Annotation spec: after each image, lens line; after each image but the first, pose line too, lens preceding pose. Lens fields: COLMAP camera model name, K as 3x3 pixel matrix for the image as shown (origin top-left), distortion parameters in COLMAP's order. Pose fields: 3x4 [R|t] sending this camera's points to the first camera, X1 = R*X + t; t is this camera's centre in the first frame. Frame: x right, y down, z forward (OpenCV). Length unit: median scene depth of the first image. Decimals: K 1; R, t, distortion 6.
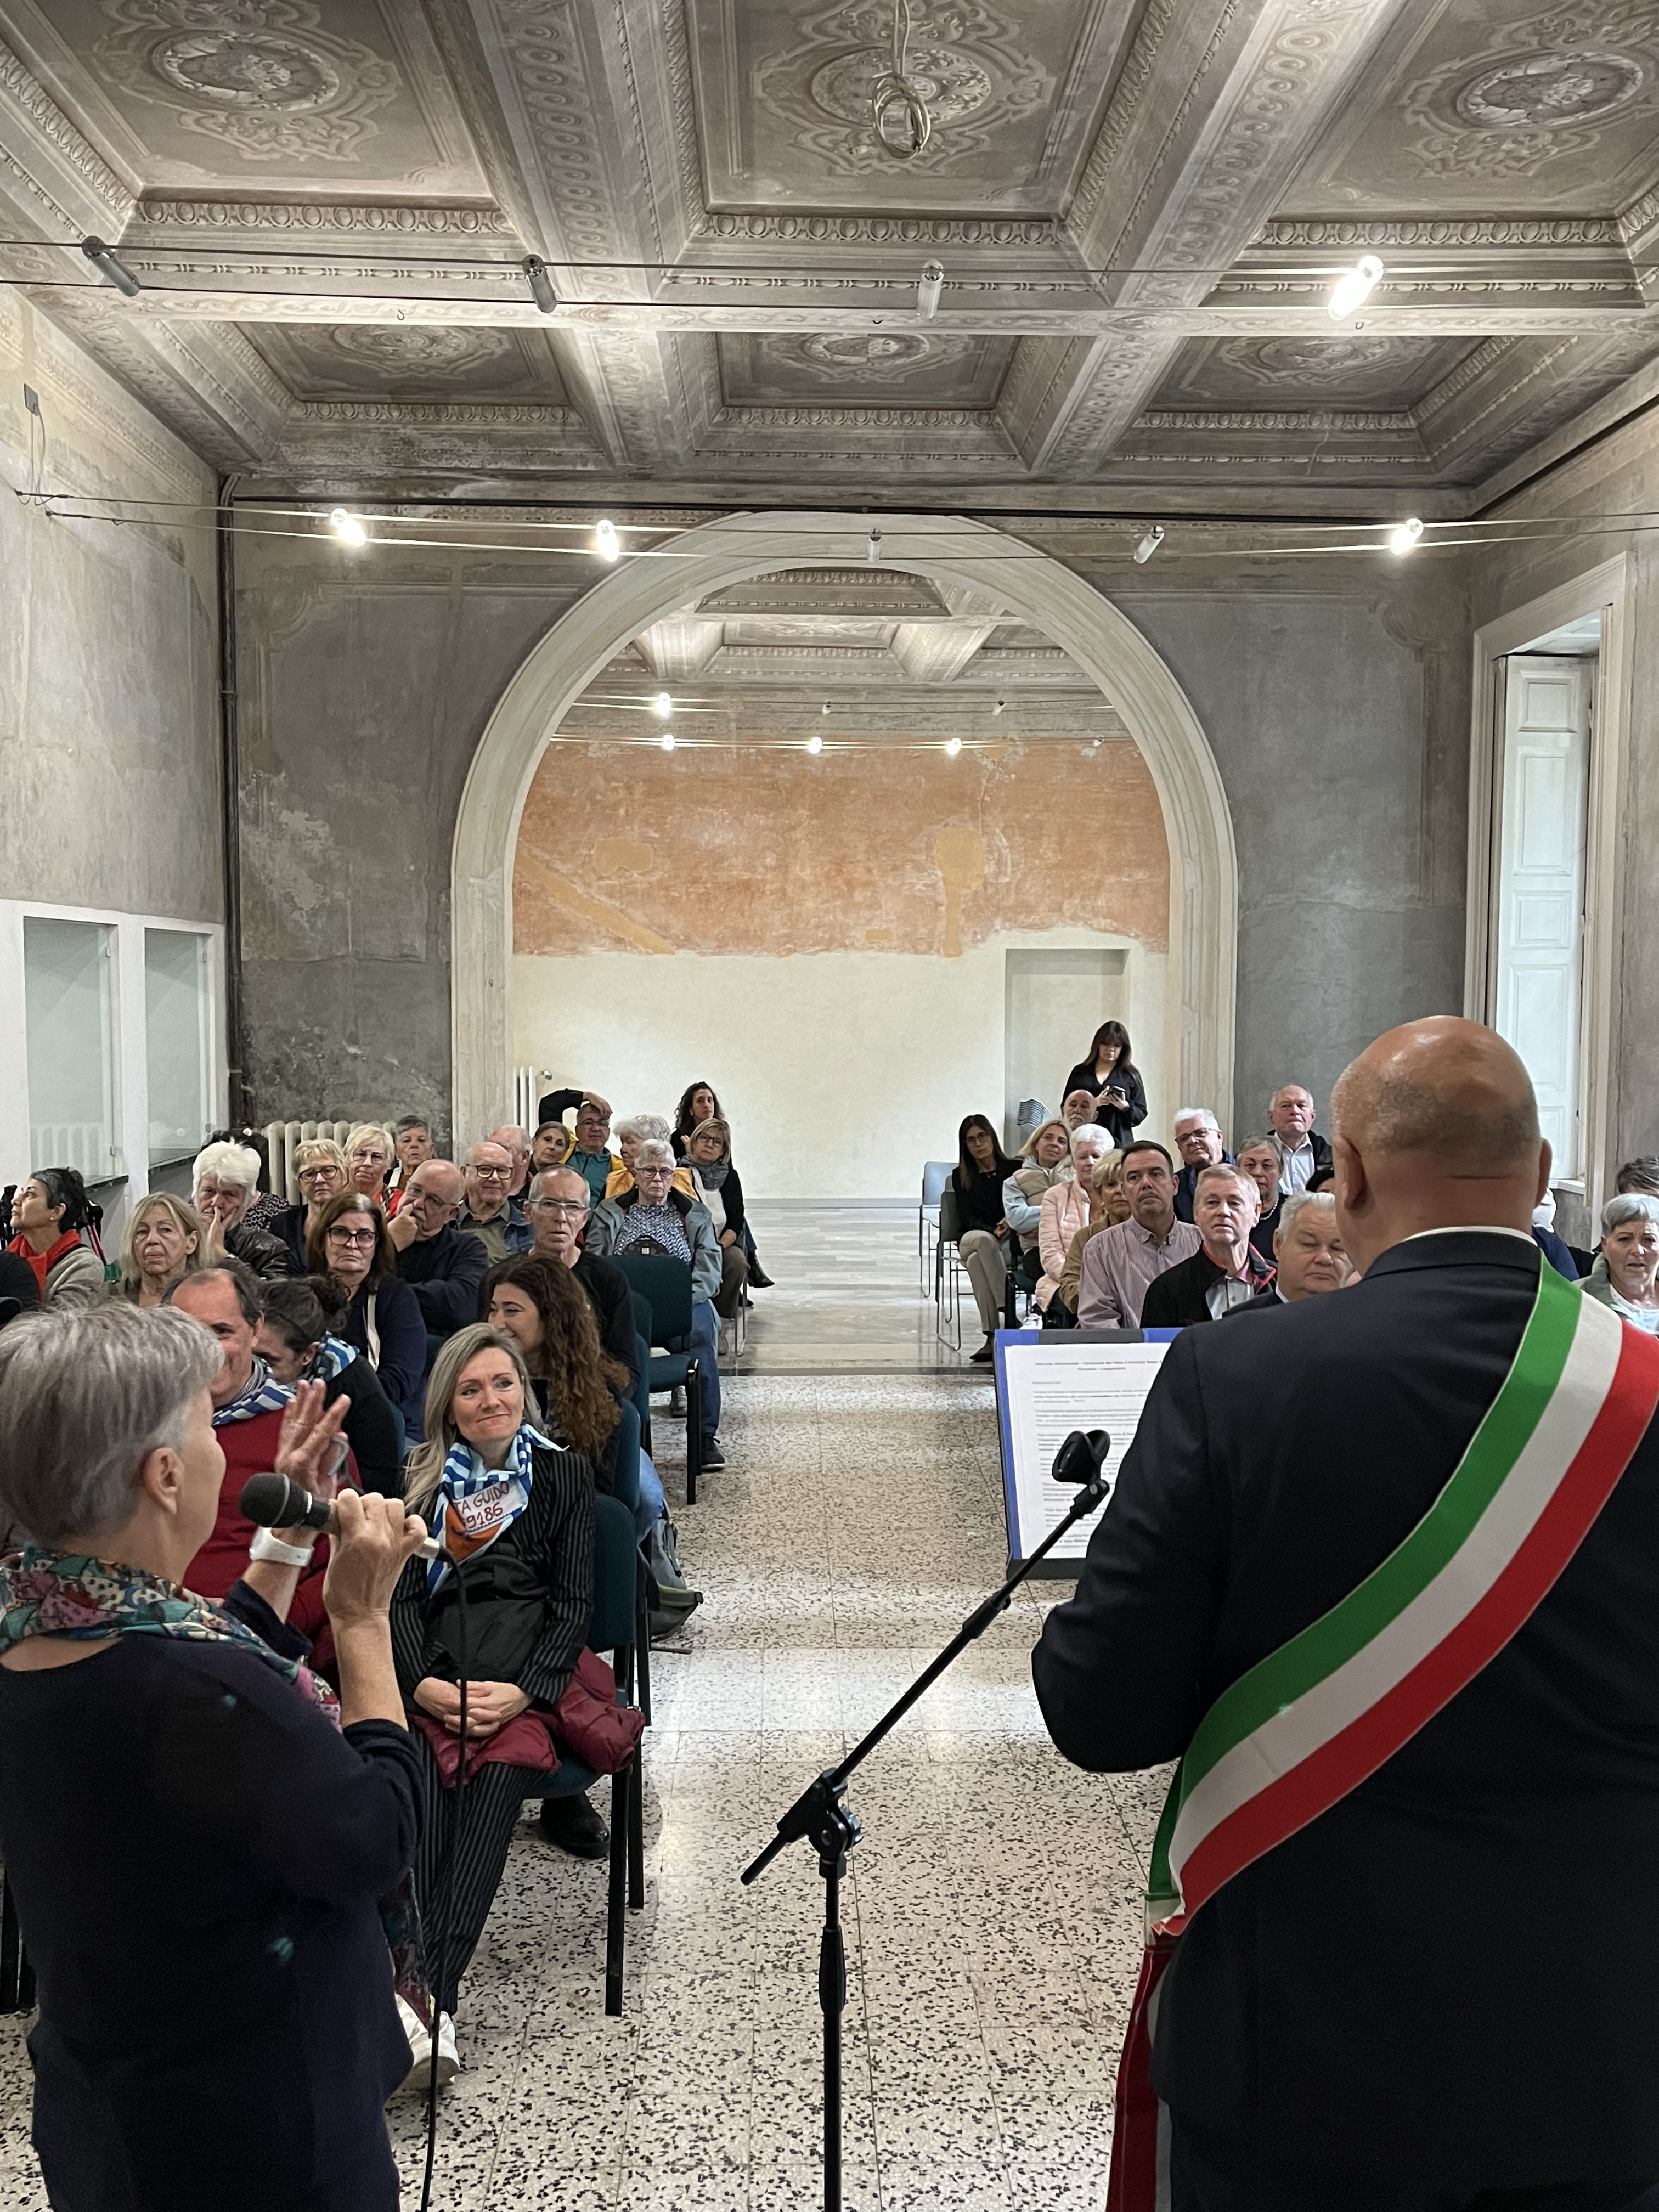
lens RADIAL K [[1991.7, 0, 816.2], [0, 1991.7, 1120.7], [0, 0, 1]] dist [0.071465, -0.083196]
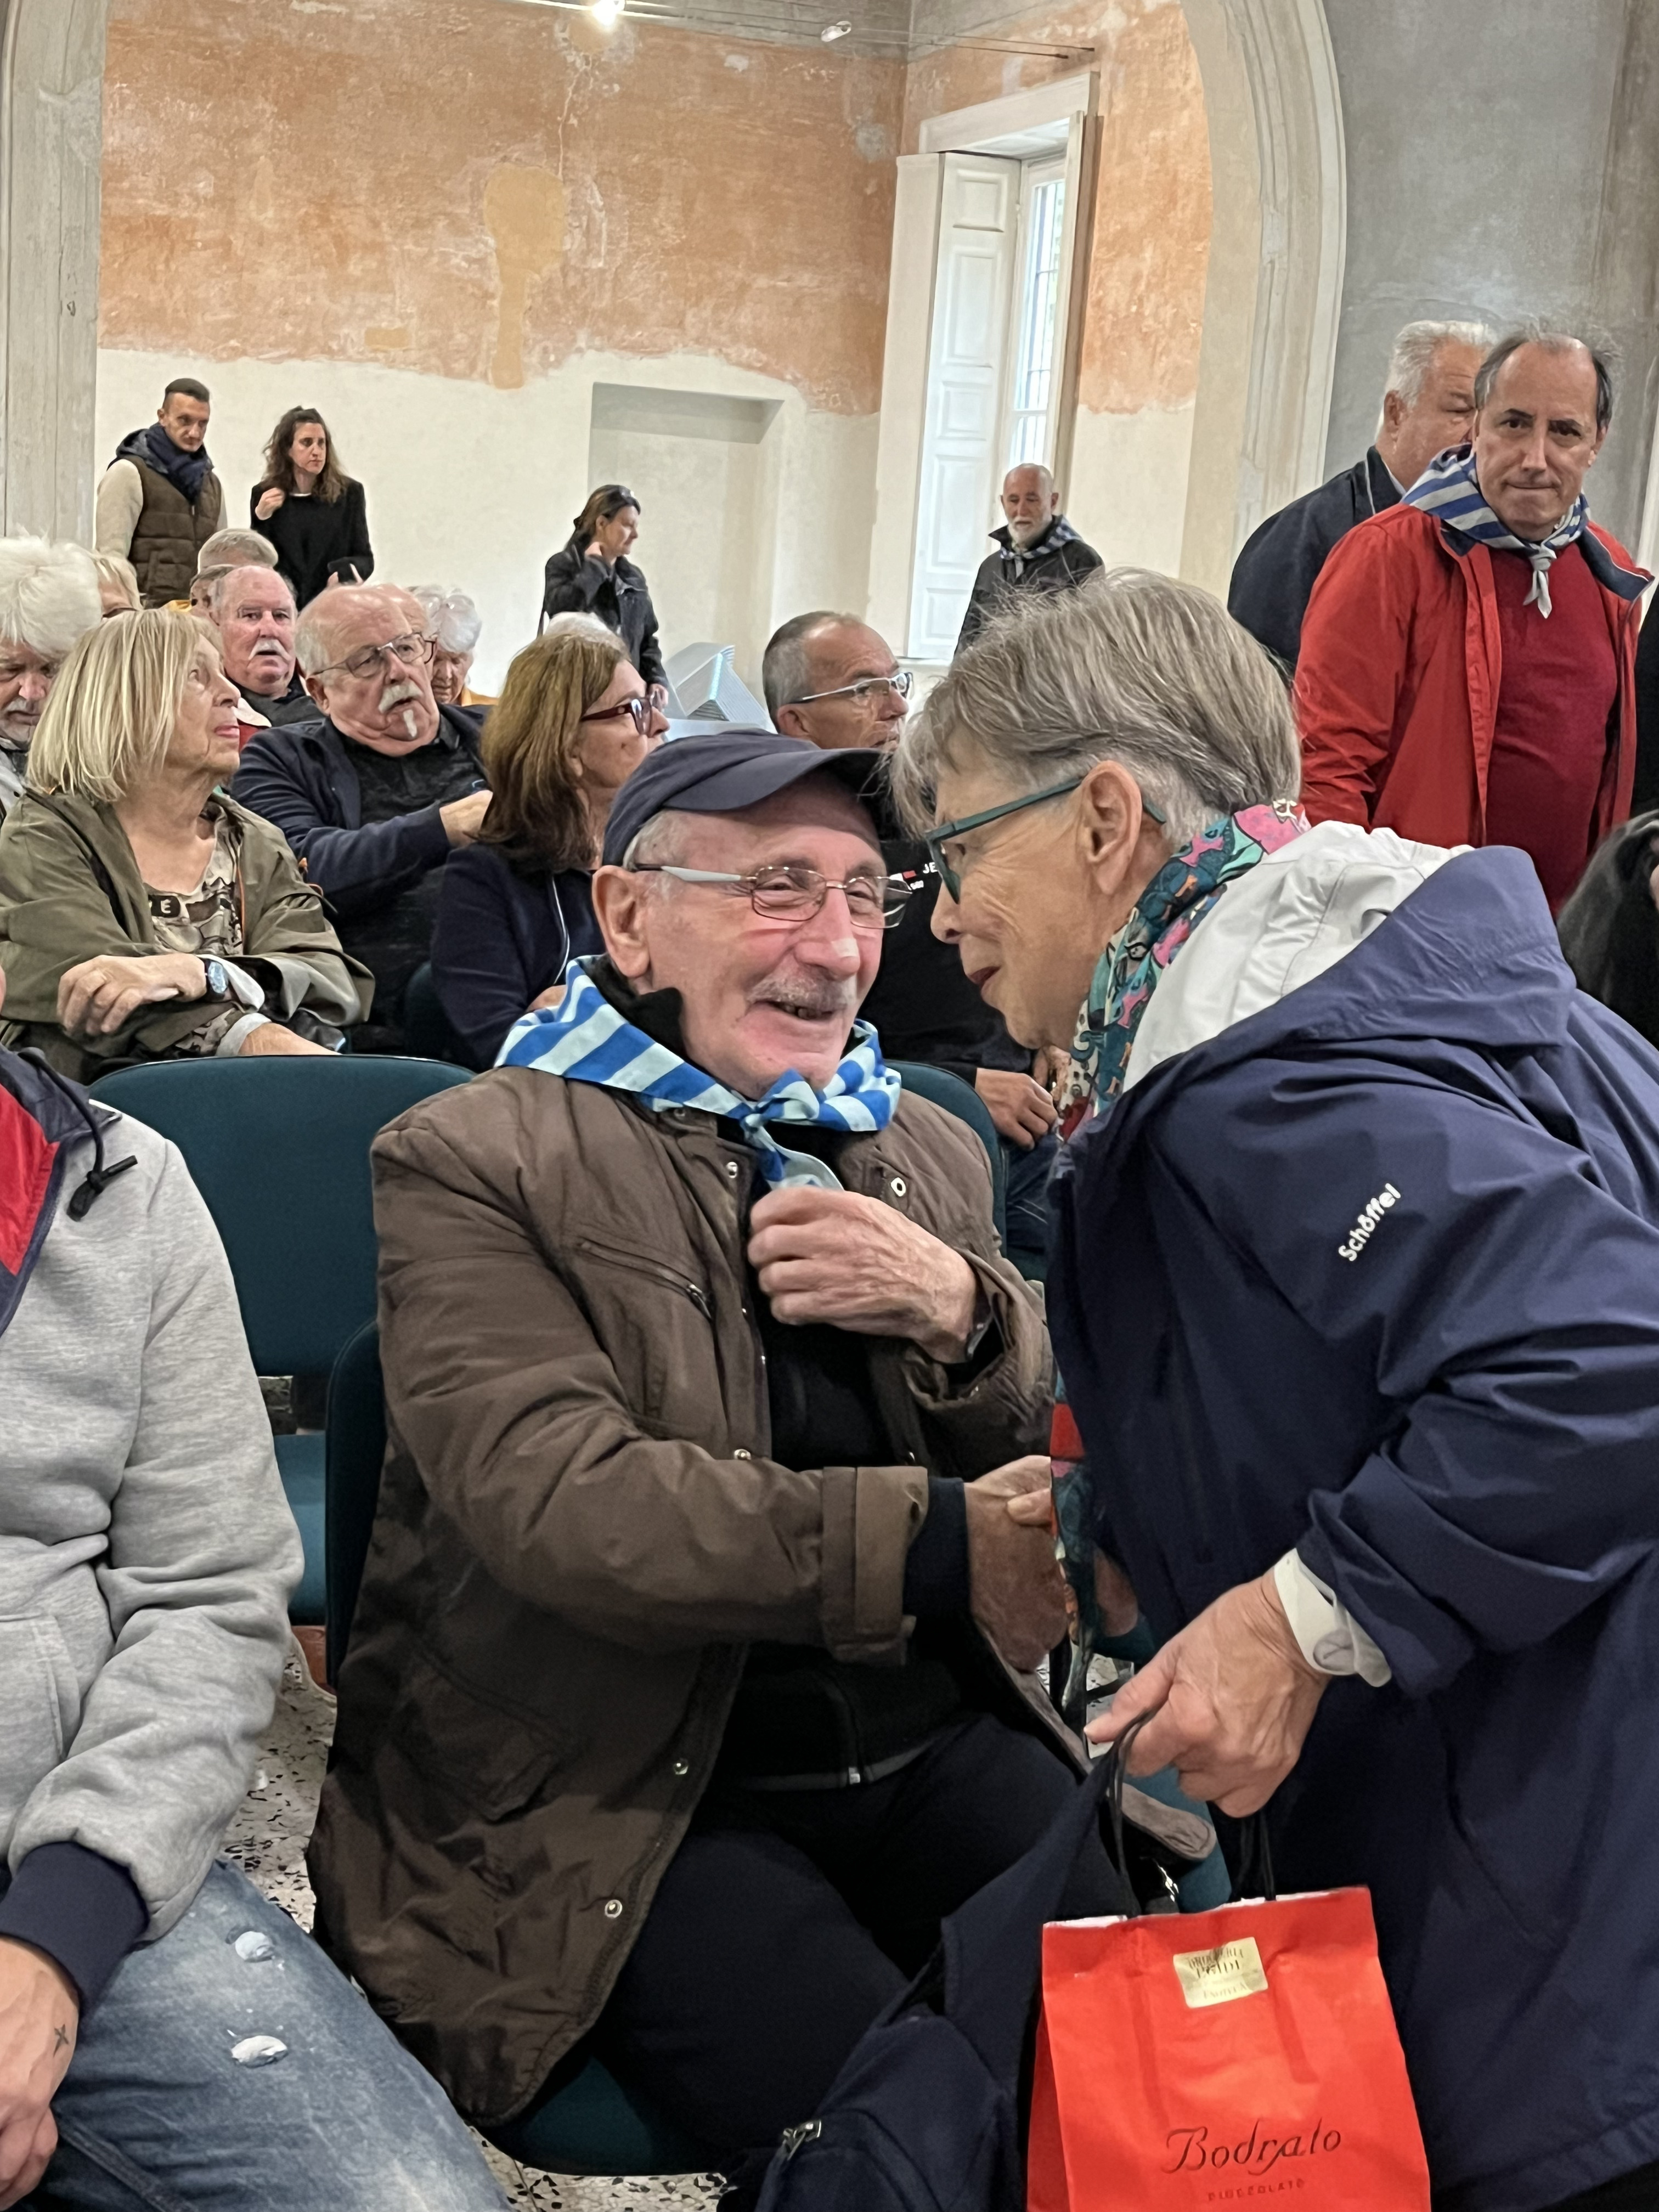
lens RADIAL K [[2880.1, 0, 822.9], [0, 2880.1, 1137.7], [0, 0, 1]] dist [0.060226, -0.151435]
pose [[0.938169, -0.003242, 0.346161, -0.239978], [-0.045449, 0.990147, 0.132450, 0.036270], [-0.343180, -0.139993, 0.928778, 0.207870]]
